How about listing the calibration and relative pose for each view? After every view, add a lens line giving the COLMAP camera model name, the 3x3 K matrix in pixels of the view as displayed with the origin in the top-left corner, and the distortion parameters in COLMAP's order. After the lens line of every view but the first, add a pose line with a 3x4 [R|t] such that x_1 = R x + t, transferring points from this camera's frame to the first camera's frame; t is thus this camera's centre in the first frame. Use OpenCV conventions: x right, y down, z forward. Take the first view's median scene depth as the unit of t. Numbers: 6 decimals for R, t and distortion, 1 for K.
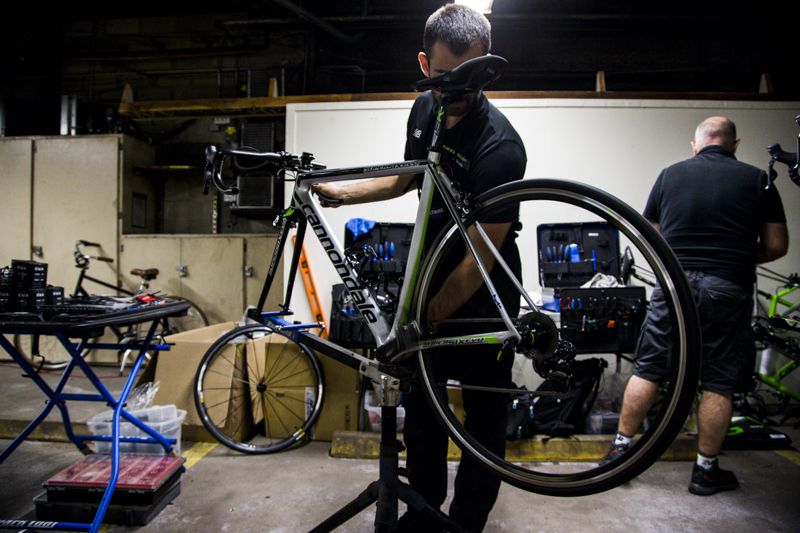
lens RADIAL K [[566.2, 0, 400.0], [0, 566.2, 266.5], [0, 0, 1]] dist [-0.065218, 0.001518]
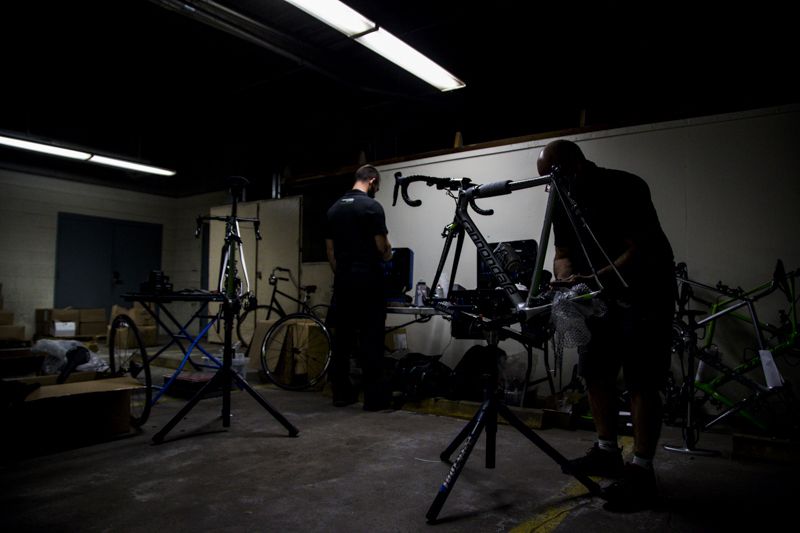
lens RADIAL K [[566.2, 0, 400.0], [0, 566.2, 266.5], [0, 0, 1]] dist [-0.065218, 0.001518]
pose [[0.854286, -0.023264, -0.519283, 0.499778], [-0.007311, 0.998361, -0.056755, 0.035037], [0.519753, 0.052282, 0.852716, -0.134144]]
